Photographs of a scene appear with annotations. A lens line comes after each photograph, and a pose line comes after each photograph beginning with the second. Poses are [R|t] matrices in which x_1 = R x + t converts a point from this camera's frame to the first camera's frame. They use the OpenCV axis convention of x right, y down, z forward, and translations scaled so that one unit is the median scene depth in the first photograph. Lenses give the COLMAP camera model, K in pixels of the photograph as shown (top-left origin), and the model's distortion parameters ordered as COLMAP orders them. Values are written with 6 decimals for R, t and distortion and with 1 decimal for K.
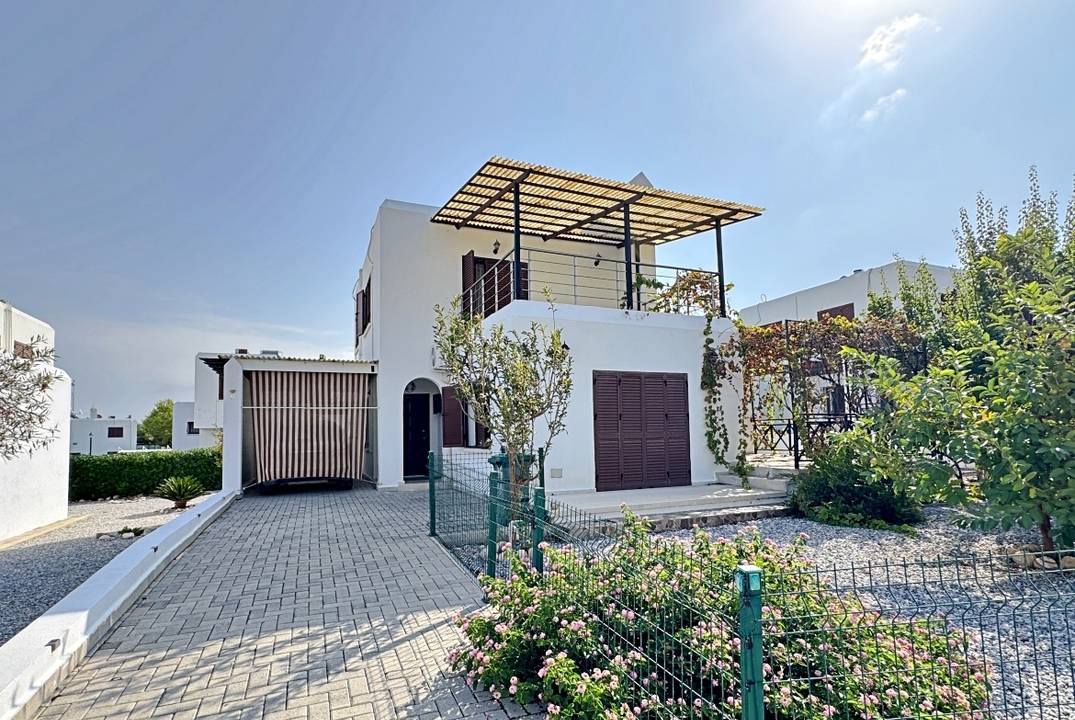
lens RADIAL K [[532.4, 0, 533.1], [0, 532.4, 402.2], [0, 0, 1]] dist [0.002720, -0.000001]
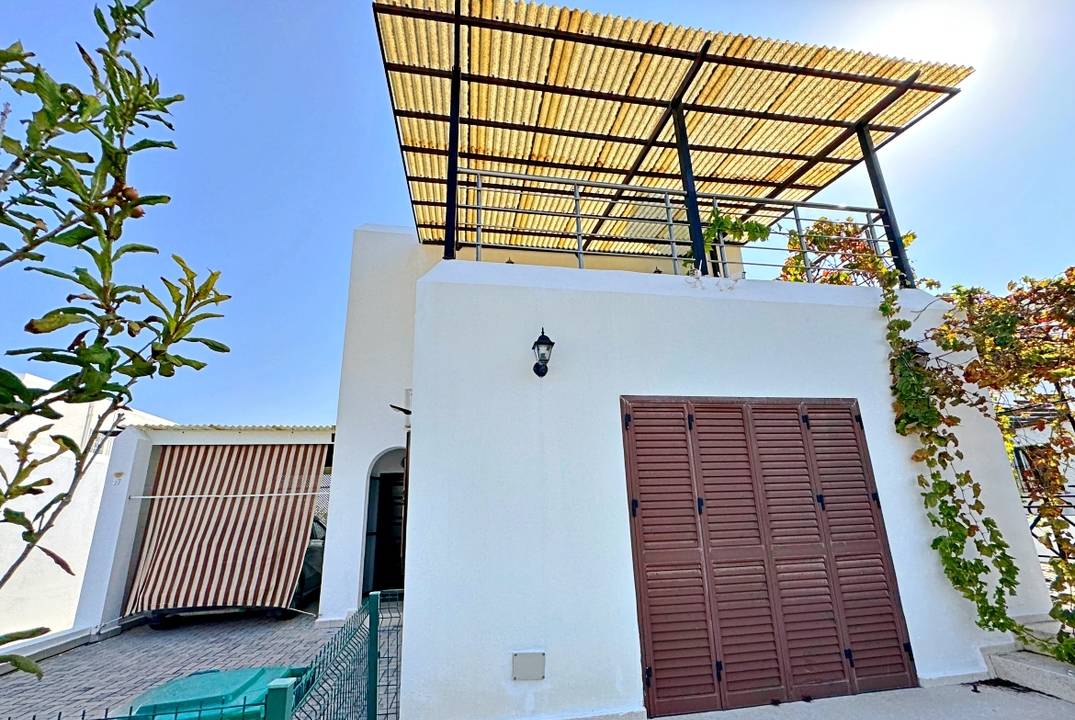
lens RADIAL K [[427.3, 0, 536.3], [0, 427.3, 403.3], [0, 0, 1]] dist [-0.001679, 0.000012]
pose [[0.970272, -0.070273, -0.231589, 0.106519], [0.026105, 0.981722, -0.188523, 0.007797], [0.240604, 0.176873, 0.954372, 0.555444]]
